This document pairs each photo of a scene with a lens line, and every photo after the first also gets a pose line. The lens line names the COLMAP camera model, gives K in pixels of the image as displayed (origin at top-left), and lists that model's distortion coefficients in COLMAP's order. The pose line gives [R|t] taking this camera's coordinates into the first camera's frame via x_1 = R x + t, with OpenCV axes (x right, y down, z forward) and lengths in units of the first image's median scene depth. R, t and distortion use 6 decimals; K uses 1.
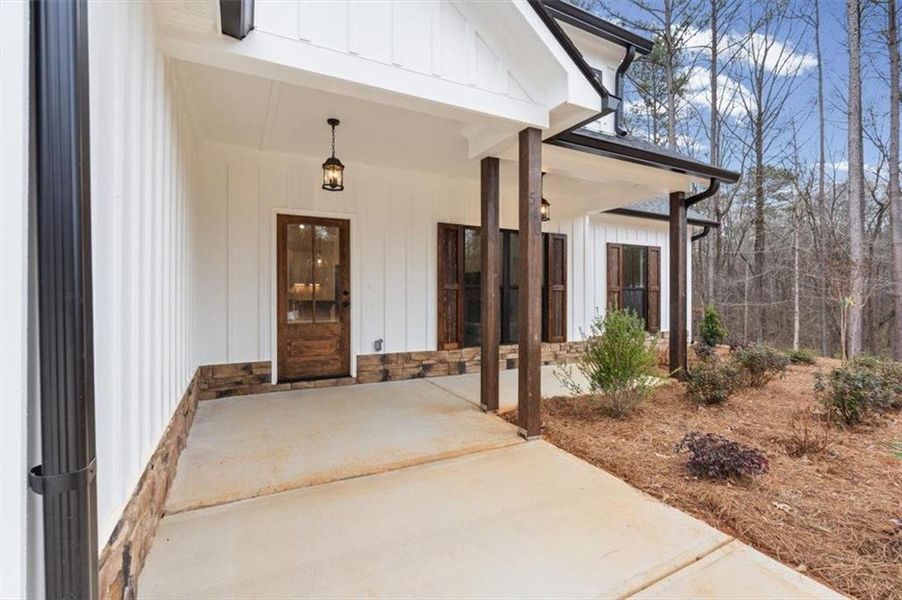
lens RADIAL K [[411.1, 0, 450.7], [0, 411.1, 292.3], [0, 0, 1]] dist [-0.015414, 0.004885]
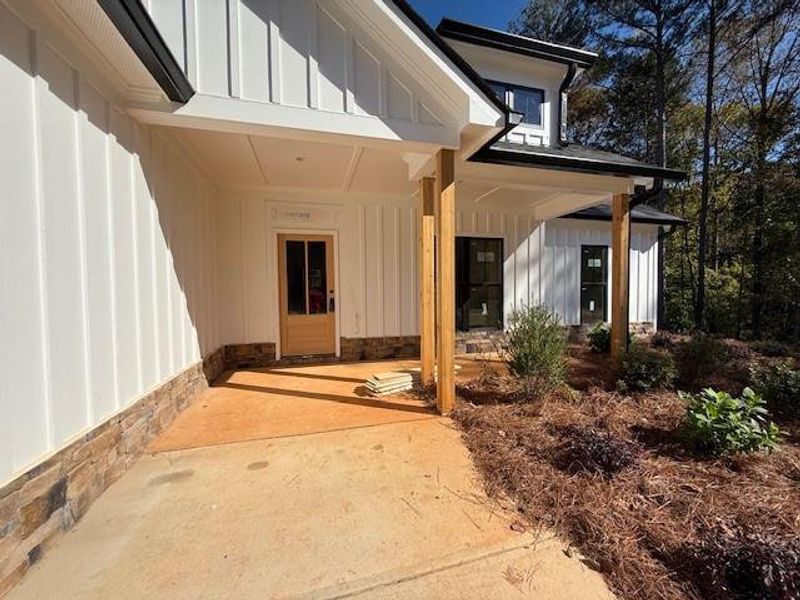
lens RADIAL K [[320.6, 0, 399.2], [0, 320.6, 299.8], [0, 0, 1]] dist [-0.002534, -0.000572]
pose [[0.980172, -0.005755, -0.198067, 0.153572], [0.013478, 0.999200, 0.037663, -0.007830], [0.197692, -0.039585, 0.979465, 0.044731]]
